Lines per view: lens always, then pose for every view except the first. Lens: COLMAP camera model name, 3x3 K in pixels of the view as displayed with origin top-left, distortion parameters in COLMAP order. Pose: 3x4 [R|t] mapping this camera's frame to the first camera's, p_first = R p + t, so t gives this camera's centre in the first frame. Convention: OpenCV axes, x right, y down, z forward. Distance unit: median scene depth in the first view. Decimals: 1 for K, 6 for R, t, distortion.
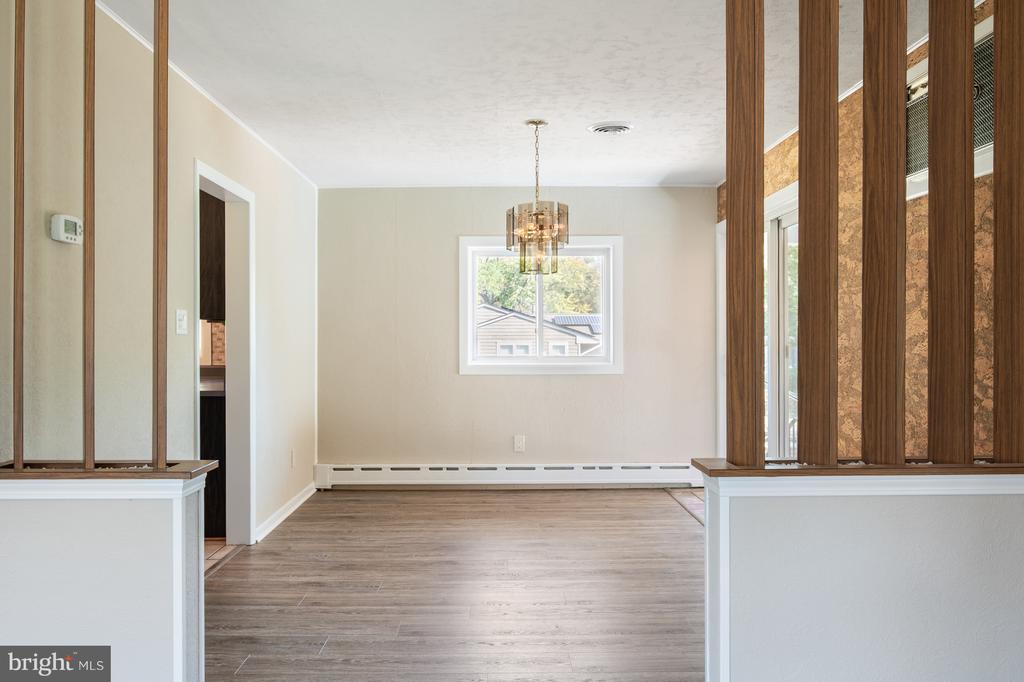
lens RADIAL K [[737.8, 0, 512.0], [0, 737.8, 341.0], [0, 0, 1]] dist [0.000166, 0.000010]
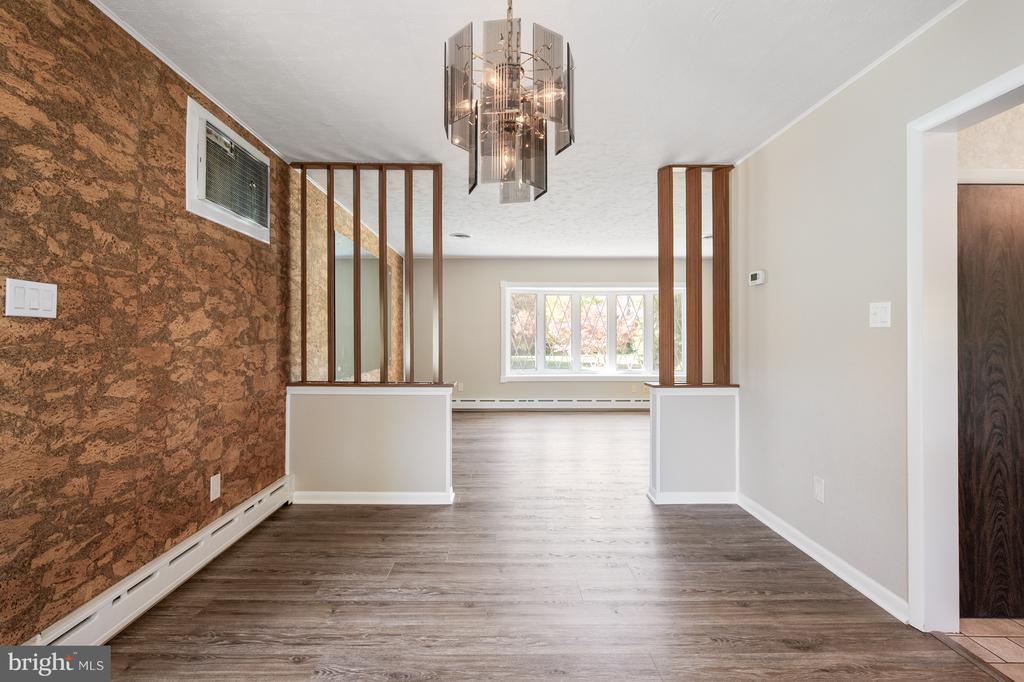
lens RADIAL K [[469.7, 0, 512.0], [0, 469.7, 341.0], [0, 0, 1]] dist [0.000017, 0.000032]
pose [[-0.999998, 0.000222, 0.001935, 0.039086], [0.000232, 0.999987, 0.005015, 0.004584], [-0.001934, 0.005015, -0.999986, 1.626018]]
